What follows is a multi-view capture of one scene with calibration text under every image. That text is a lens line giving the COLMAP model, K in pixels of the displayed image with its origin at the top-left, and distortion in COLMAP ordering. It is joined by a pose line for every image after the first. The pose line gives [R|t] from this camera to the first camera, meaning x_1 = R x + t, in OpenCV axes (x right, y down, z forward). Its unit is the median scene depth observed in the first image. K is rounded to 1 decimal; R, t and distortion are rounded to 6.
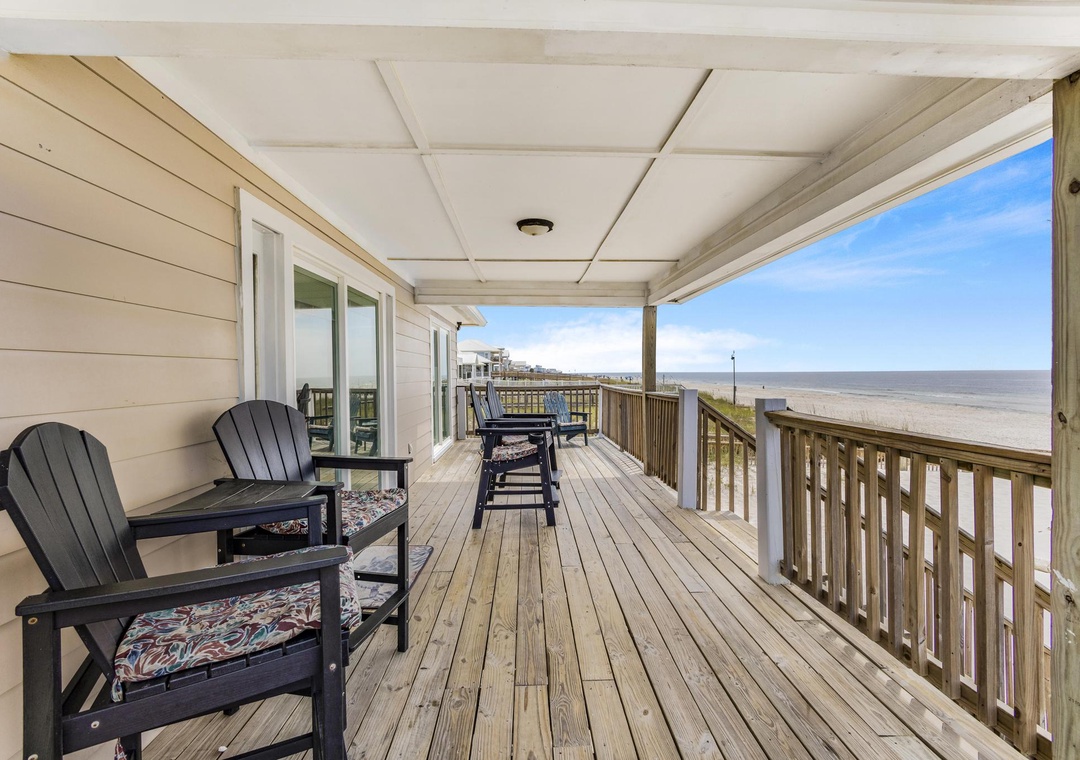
lens RADIAL K [[493.9, 0, 535.2], [0, 493.9, 381.6], [0, 0, 1]] dist [-0.002208, -0.000187]
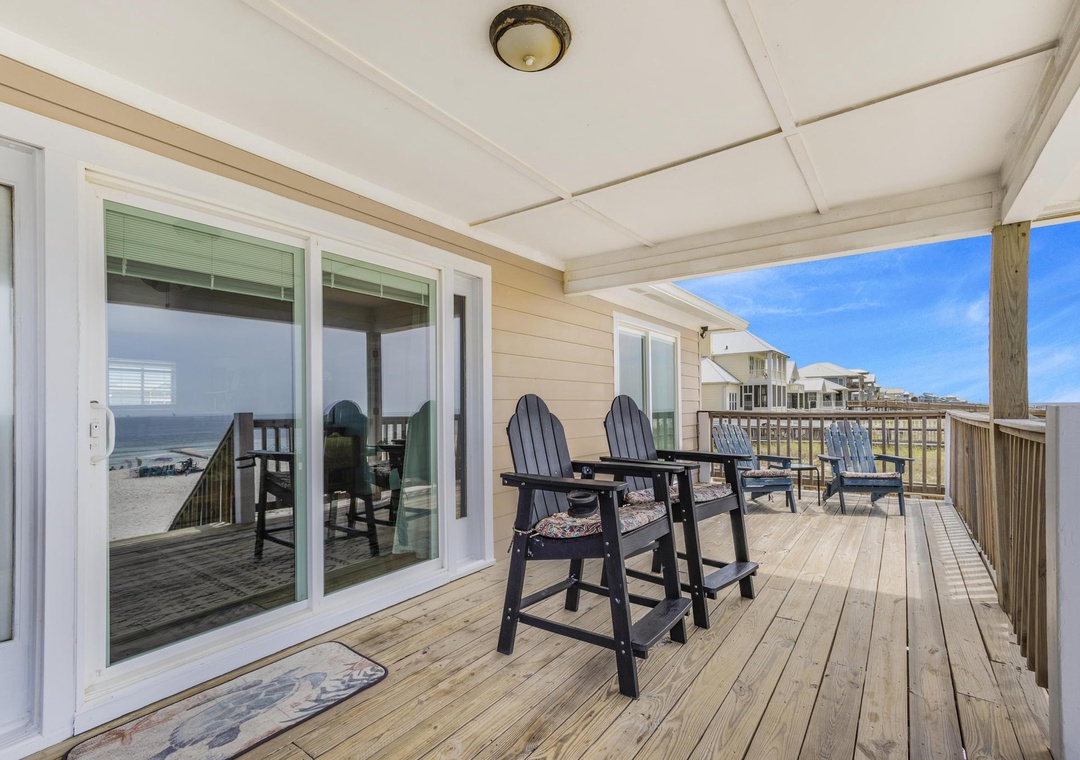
lens RADIAL K [[491.8, 0, 542.1], [0, 491.8, 404.5], [0, 0, 1]] dist [0.019986, 0.000129]
pose [[0.791987, -0.001111, -0.610537, 0.255672], [-0.008561, 0.999880, -0.012925, 0.023659], [0.610478, 0.015464, 0.791882, 0.577149]]
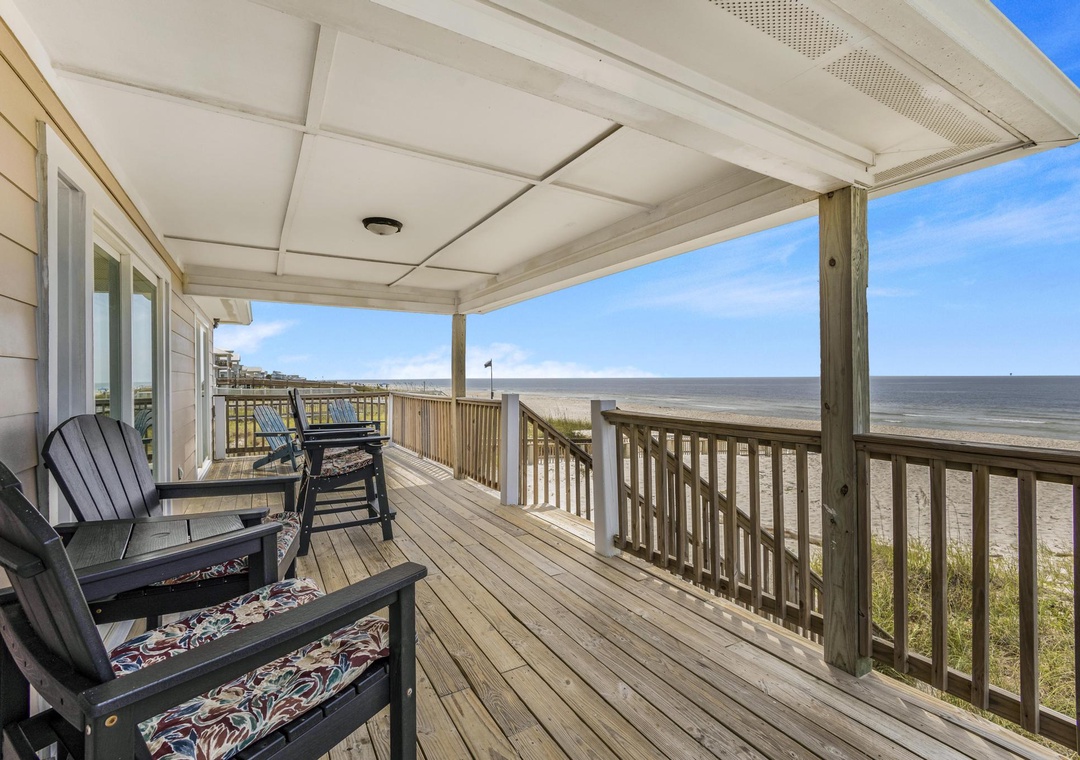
lens RADIAL K [[498.2, 0, 540.2], [0, 498.2, 377.0], [0, 0, 1]] dist [-0.002225, 0.000538]
pose [[0.878930, 0.002000, 0.476946, -0.169441], [0.008922, 0.999747, -0.020633, 0.001363], [-0.476867, 0.022390, 0.878690, 0.011476]]
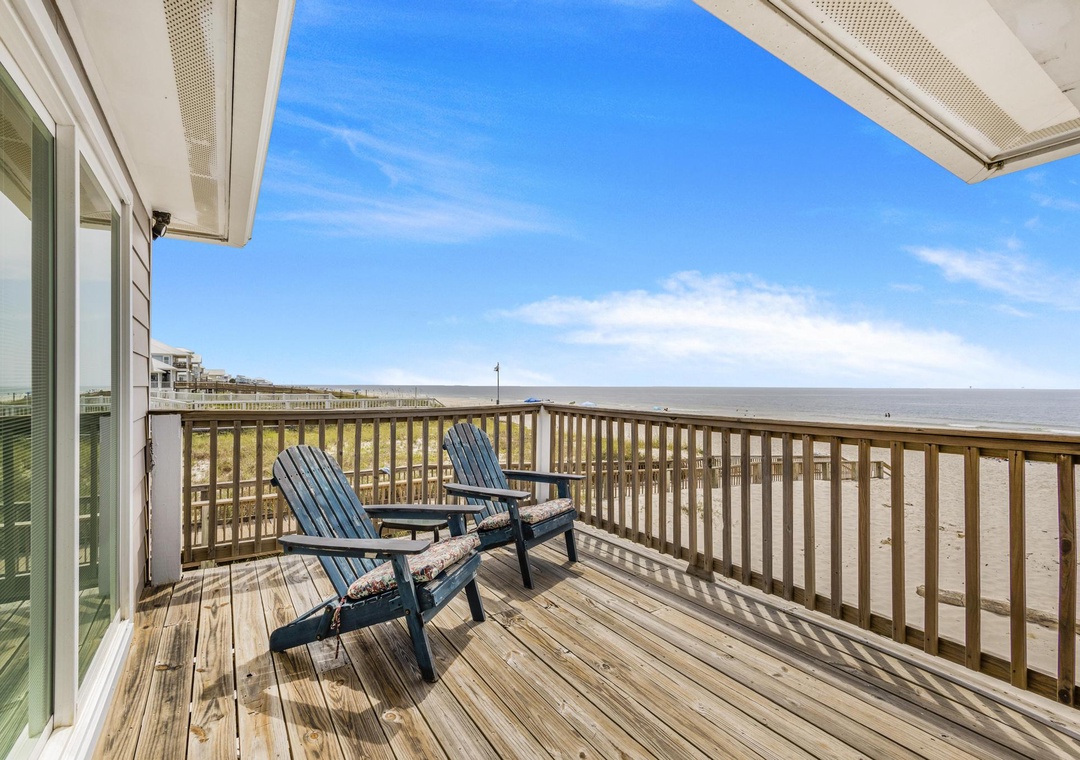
lens RADIAL K [[493.9, 0, 535.2], [0, 493.9, 381.6], [0, 0, 1]] dist [-0.002208, -0.000187]
pose [[0.851876, 0.013747, 0.523563, -0.258369], [0.000100, 0.999651, -0.026410, -0.003854], [-0.523743, 0.022551, 0.851578, 1.378851]]
